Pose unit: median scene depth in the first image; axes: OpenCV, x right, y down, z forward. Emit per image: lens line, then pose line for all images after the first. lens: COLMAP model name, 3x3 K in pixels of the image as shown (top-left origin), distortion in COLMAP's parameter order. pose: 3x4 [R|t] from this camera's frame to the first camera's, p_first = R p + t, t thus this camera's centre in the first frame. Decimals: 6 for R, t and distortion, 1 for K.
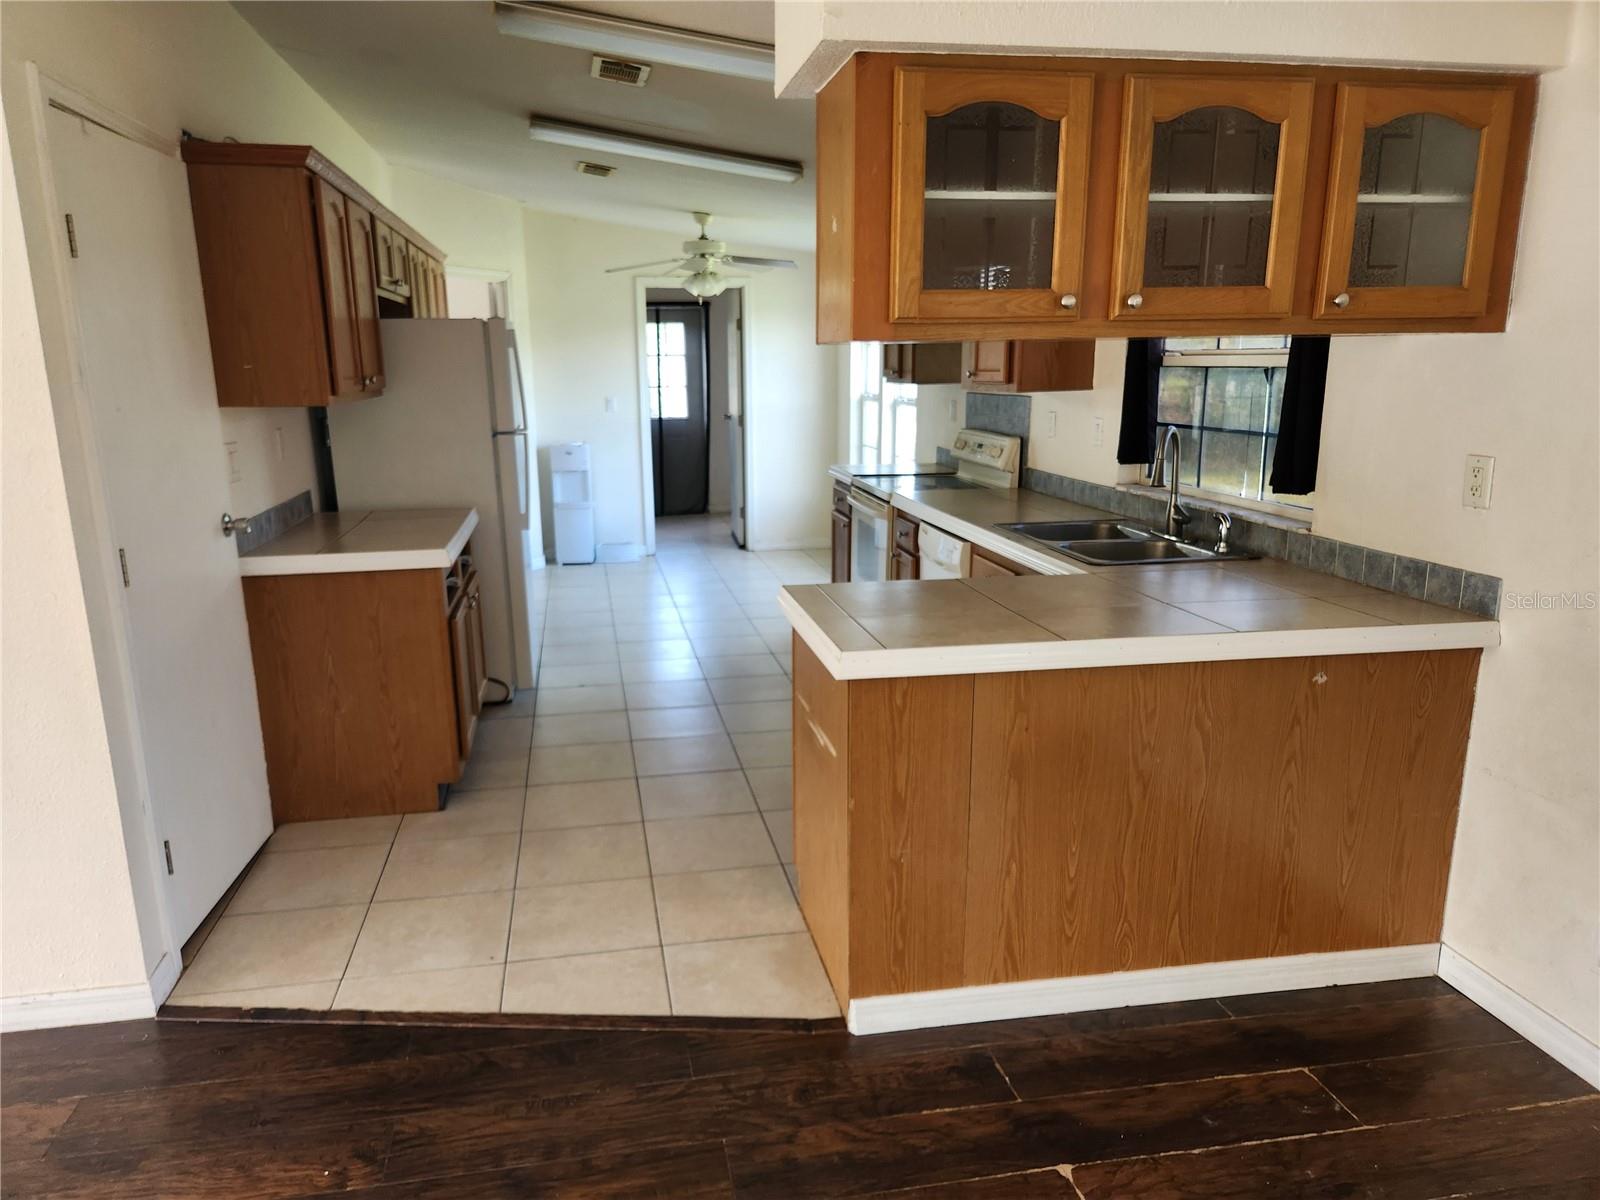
lens RADIAL K [[1085.1, 0, 800.0], [0, 1085.1, 600.0], [0, 0, 1]] dist [-0.005042, -0.000326]
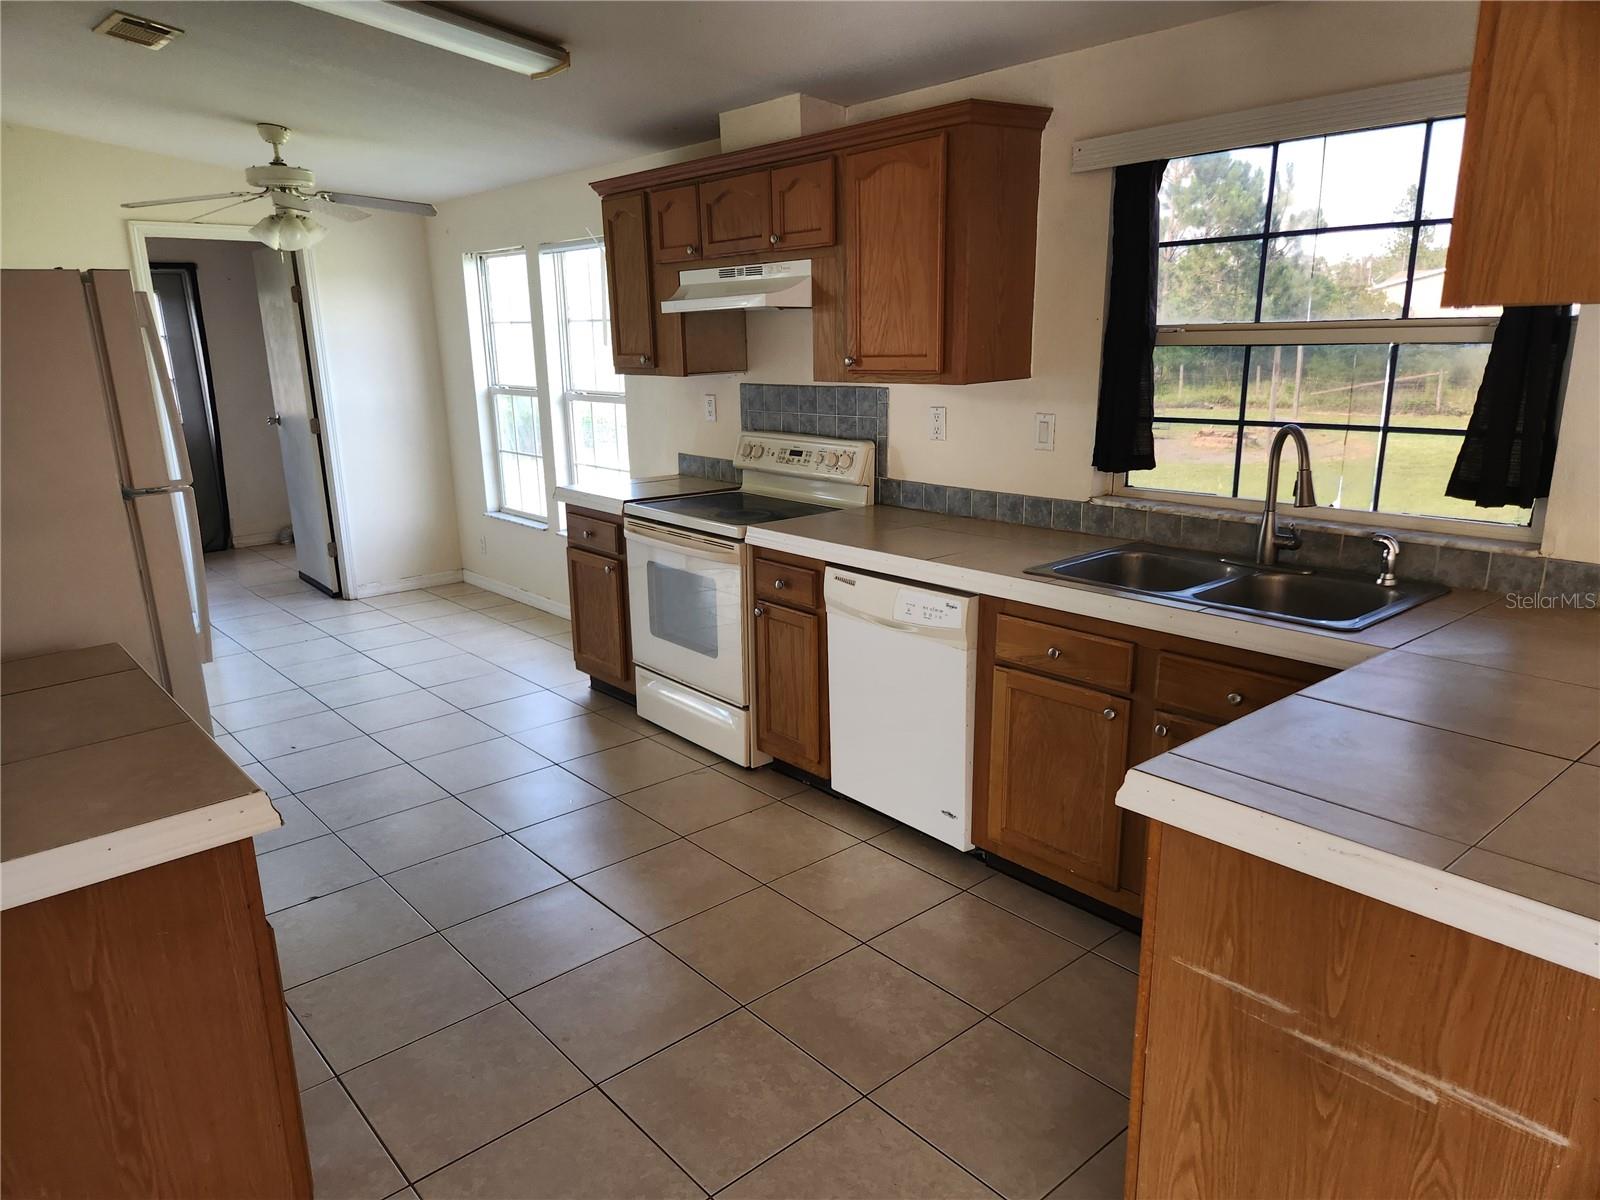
lens RADIAL K [[1061.7, 0, 800.0], [0, 1061.7, 600.0], [0, 0, 1]] dist [0.063357, -0.054765]
pose [[0.867436, -0.128497, 0.480670, -0.232005], [0.118024, 0.991643, 0.052104, -0.082394], [-0.483349, 0.011533, 0.875352, 0.351053]]
